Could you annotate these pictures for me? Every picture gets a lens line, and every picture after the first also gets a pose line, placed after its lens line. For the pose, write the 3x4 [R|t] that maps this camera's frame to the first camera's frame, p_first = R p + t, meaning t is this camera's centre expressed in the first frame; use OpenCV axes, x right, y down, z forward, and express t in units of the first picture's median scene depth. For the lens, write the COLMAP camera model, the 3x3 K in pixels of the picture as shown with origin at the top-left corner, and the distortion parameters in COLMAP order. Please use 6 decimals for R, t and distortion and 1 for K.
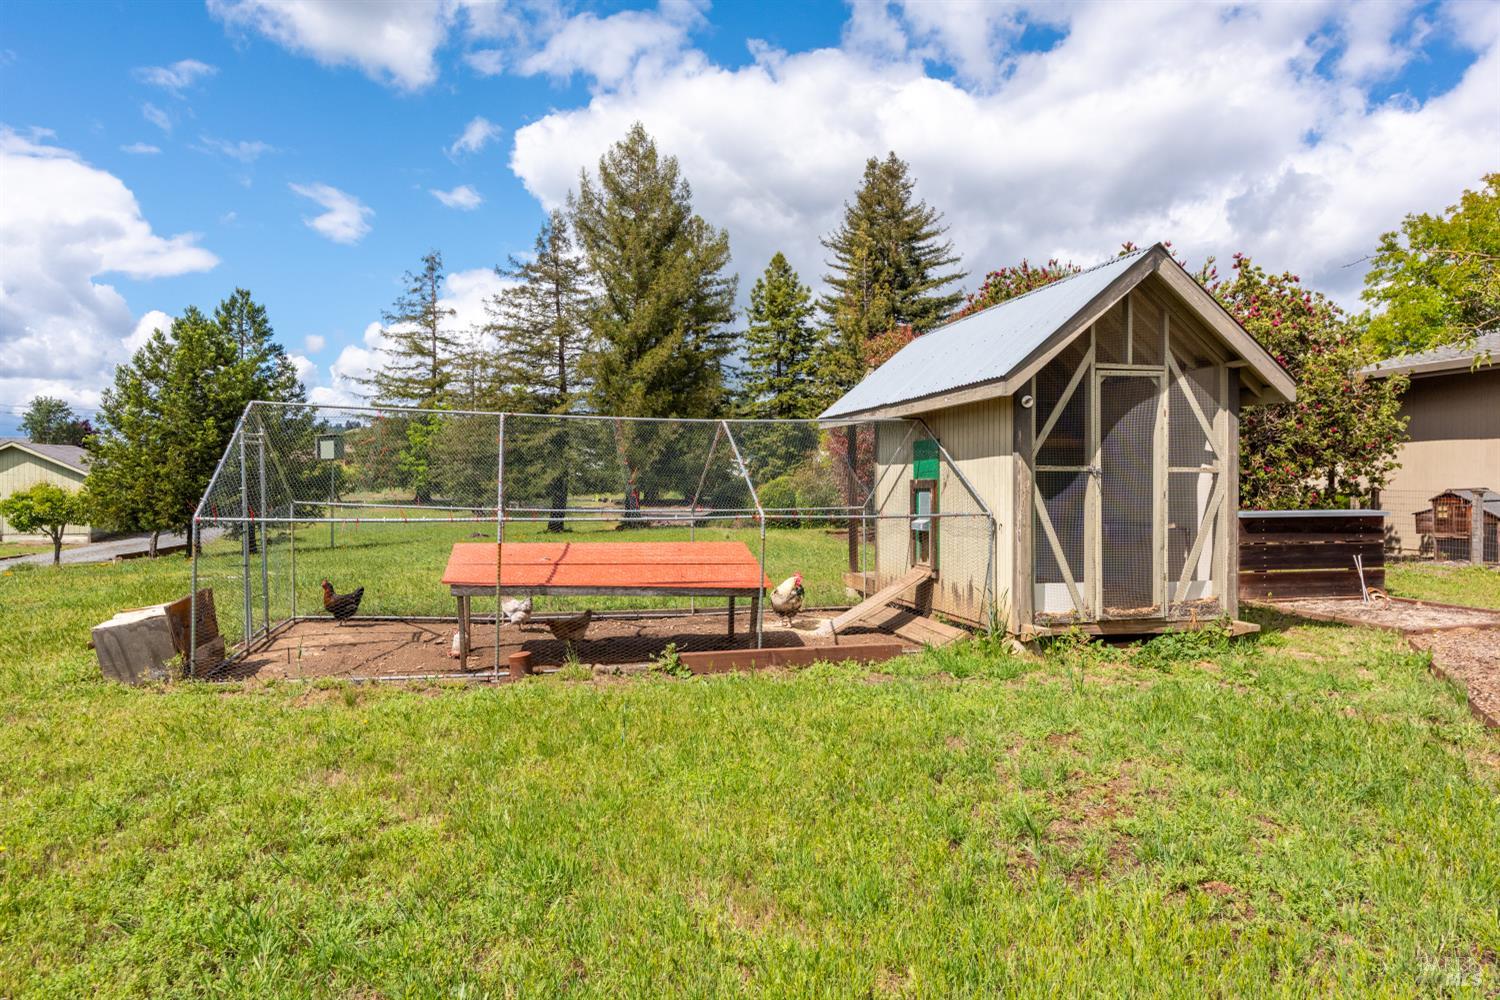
lens RADIAL K [[984.9, 0, 740.4], [0, 984.9, 523.0], [0, 0, 1]] dist [0.025045, 0.005707]
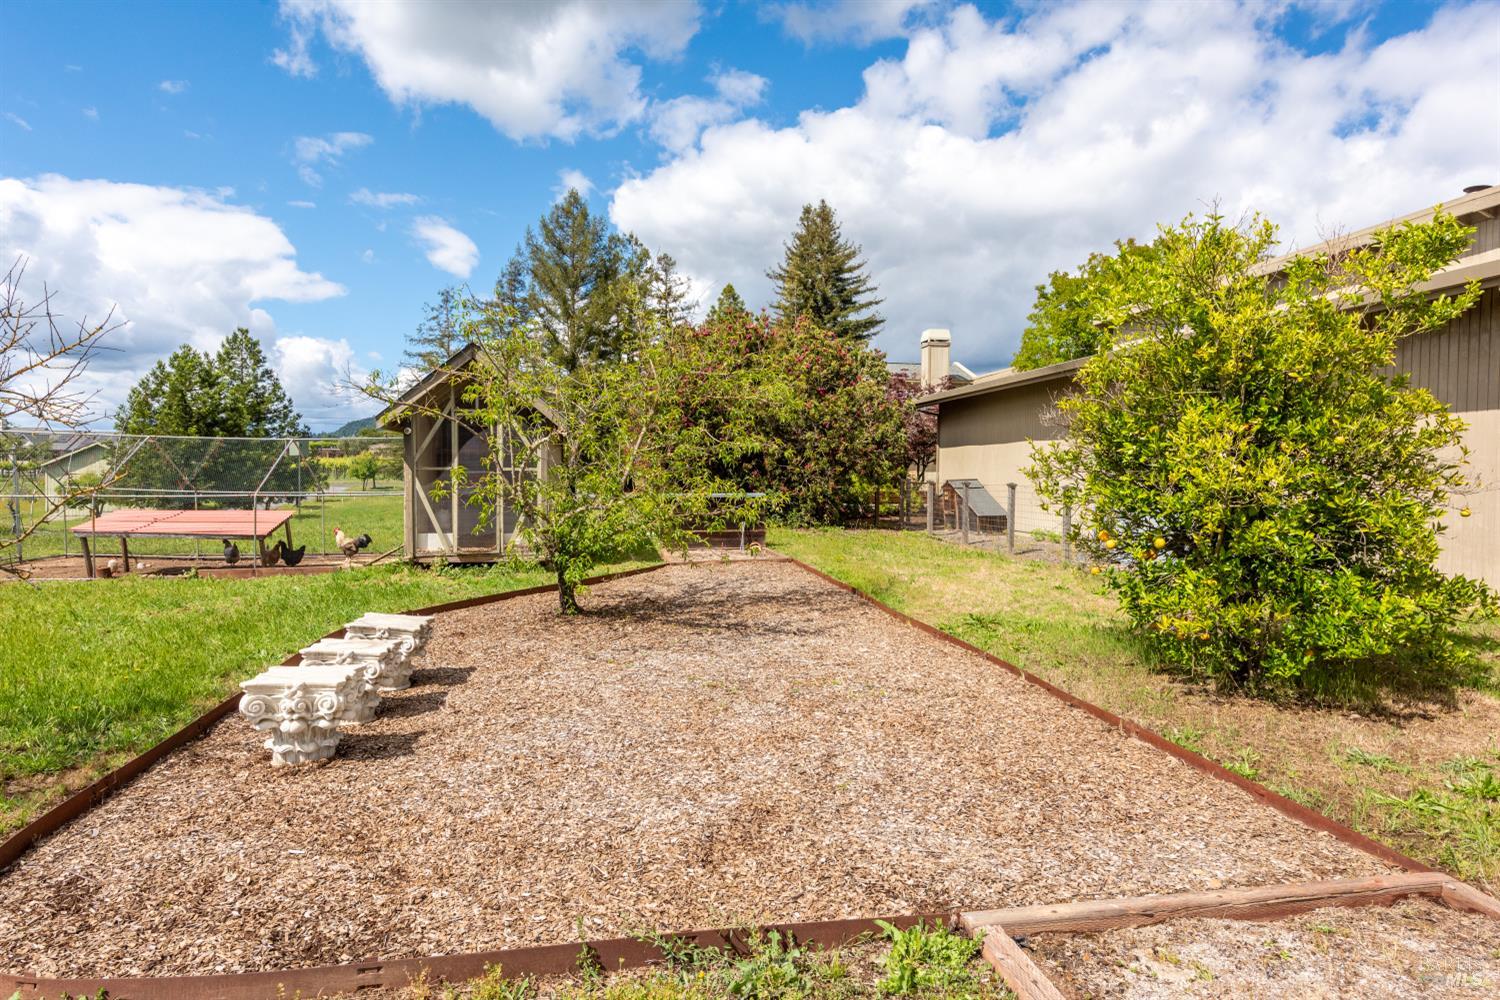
lens RADIAL K [[859.1, 0, 713.2], [0, 859.1, 492.4], [0, 0, 1]] dist [-0.023401, -0.001390]
pose [[0.996213, 0.009435, -0.086430, 0.171630], [-0.010995, 0.999785, -0.017588, 0.002718], [0.086245, 0.018471, 0.996103, -0.076193]]
